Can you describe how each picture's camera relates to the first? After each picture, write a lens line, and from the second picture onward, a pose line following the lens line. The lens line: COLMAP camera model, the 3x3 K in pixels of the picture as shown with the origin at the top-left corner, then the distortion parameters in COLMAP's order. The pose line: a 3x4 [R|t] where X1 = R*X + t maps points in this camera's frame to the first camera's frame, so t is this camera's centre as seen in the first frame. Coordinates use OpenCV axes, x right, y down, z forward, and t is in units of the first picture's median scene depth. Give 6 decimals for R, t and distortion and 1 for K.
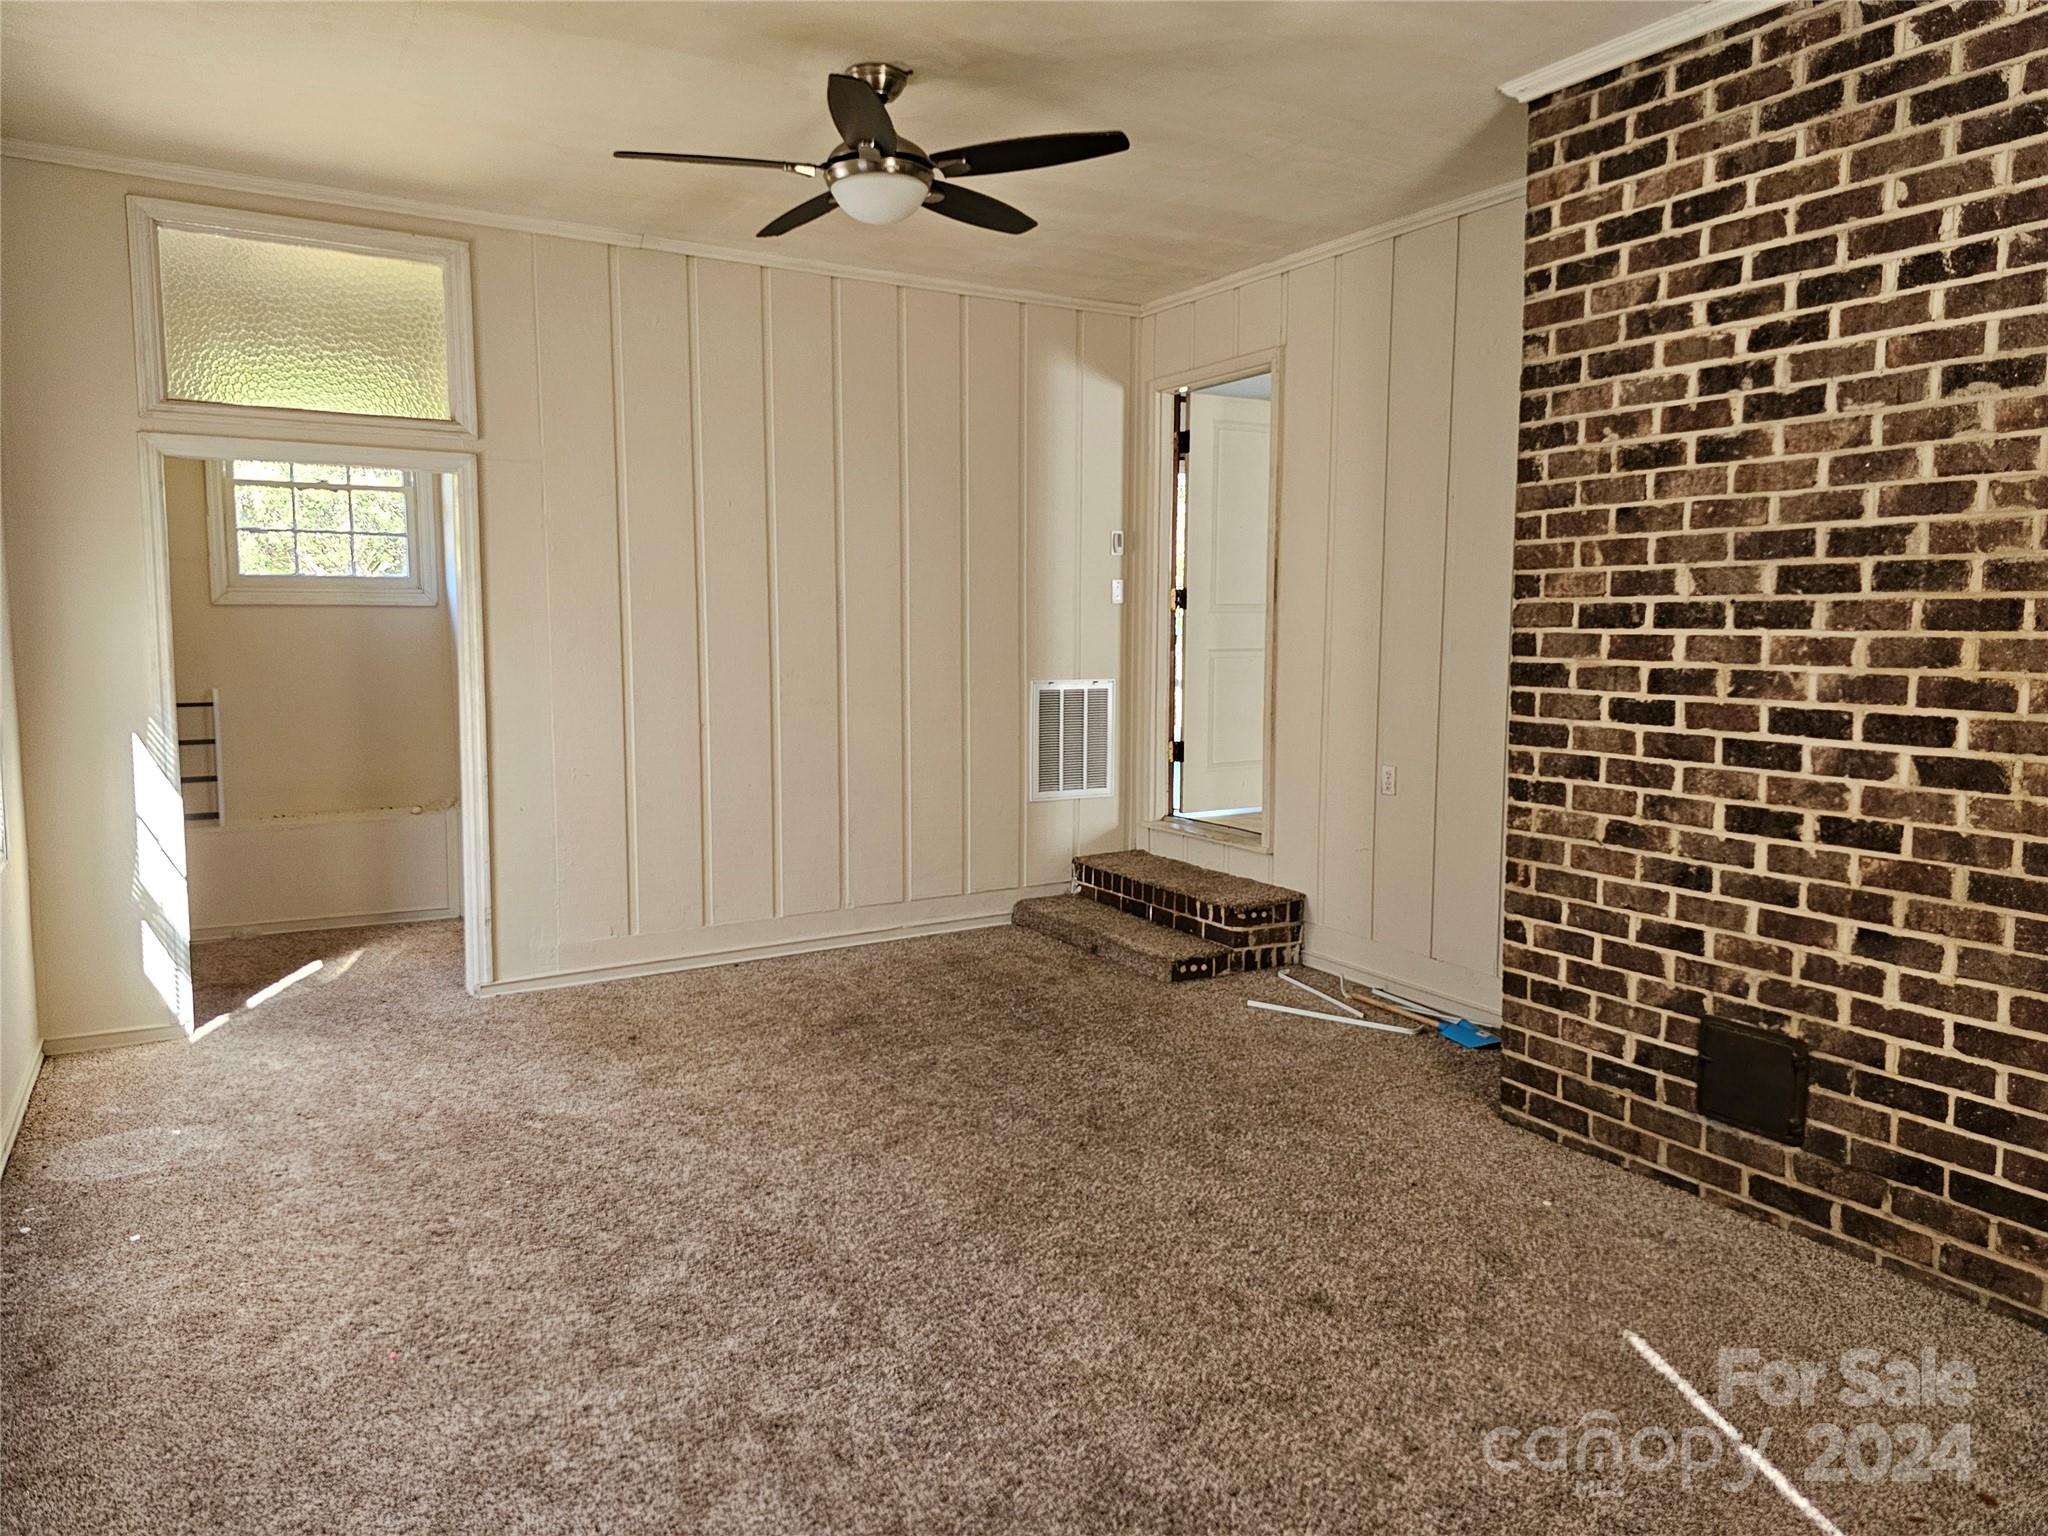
lens RADIAL K [[1359.8, 0, 1033.3], [0, 1359.8, 746.4], [0, 0, 1]] dist [0.070691, -0.069193]
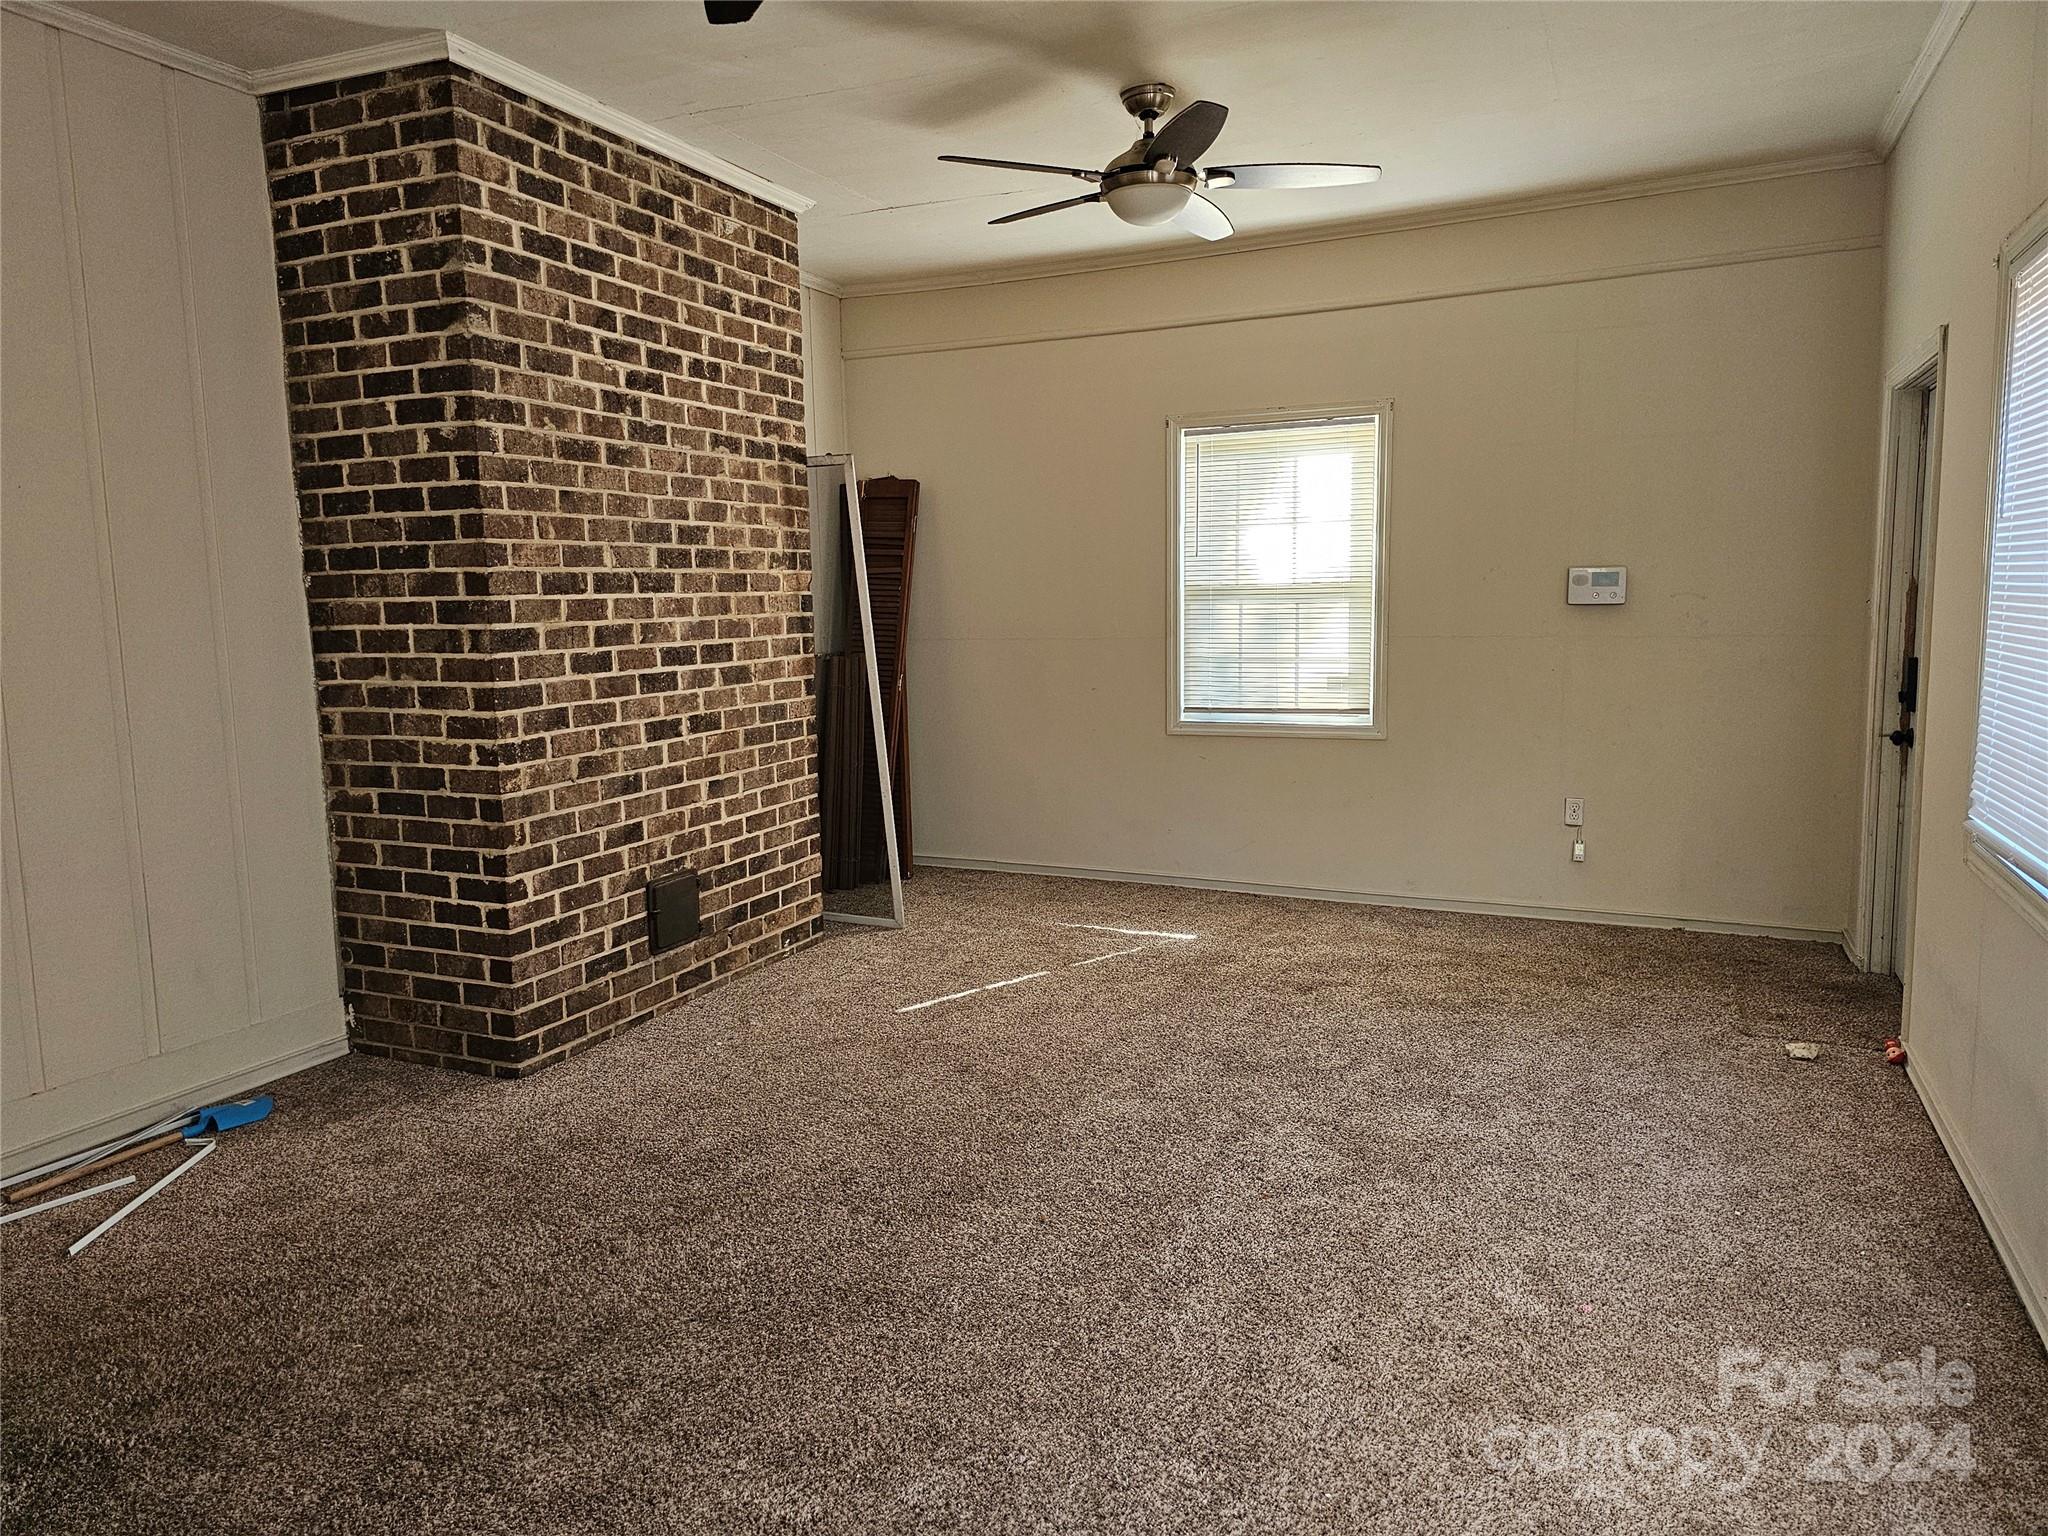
lens RADIAL K [[1359.8, 0, 1033.3], [0, 1359.8, 746.4], [0, 0, 1]] dist [0.070691, -0.069193]
pose [[-0.575495, -0.092374, 0.812572, -0.817261], [0.088340, 0.980765, 0.174060, -0.136527], [-0.813020, 0.171953, -0.556264, 1.451624]]
